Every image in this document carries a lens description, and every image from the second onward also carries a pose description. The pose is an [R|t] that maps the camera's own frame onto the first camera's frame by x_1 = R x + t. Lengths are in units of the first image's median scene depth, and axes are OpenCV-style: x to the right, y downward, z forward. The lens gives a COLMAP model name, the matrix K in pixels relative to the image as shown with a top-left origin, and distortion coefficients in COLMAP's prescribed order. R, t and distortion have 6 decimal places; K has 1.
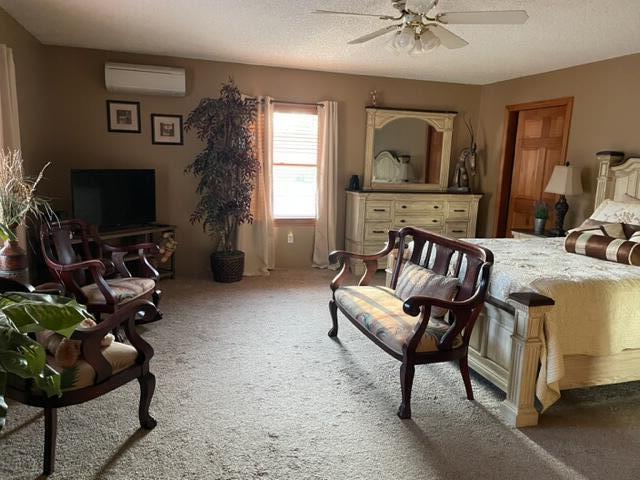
lens RADIAL K [[480.2, 0, 320.0], [0, 480.2, 240.0], [0, 0, 1]] dist [0.134530, -0.164494]
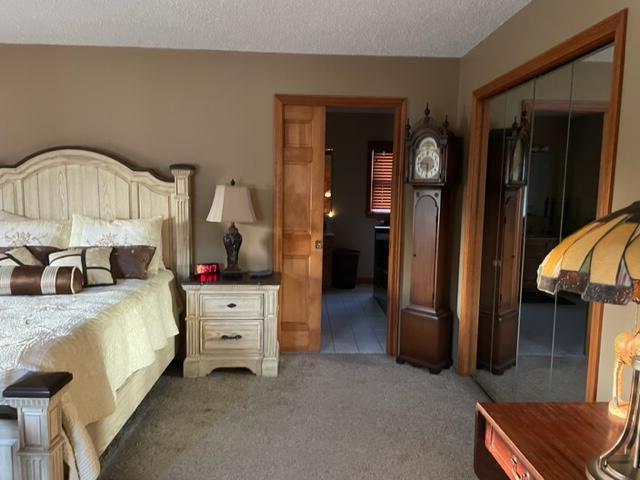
lens RADIAL K [[480.2, 0, 320.0], [0, 480.2, 240.0], [0, 0, 1]] dist [0.134530, -0.164494]
pose [[0.262562, -0.135516, 0.955352, -0.064590], [0.148798, 0.983932, 0.098676, -0.069739], [-0.953373, 0.116246, 0.278508, 0.393337]]
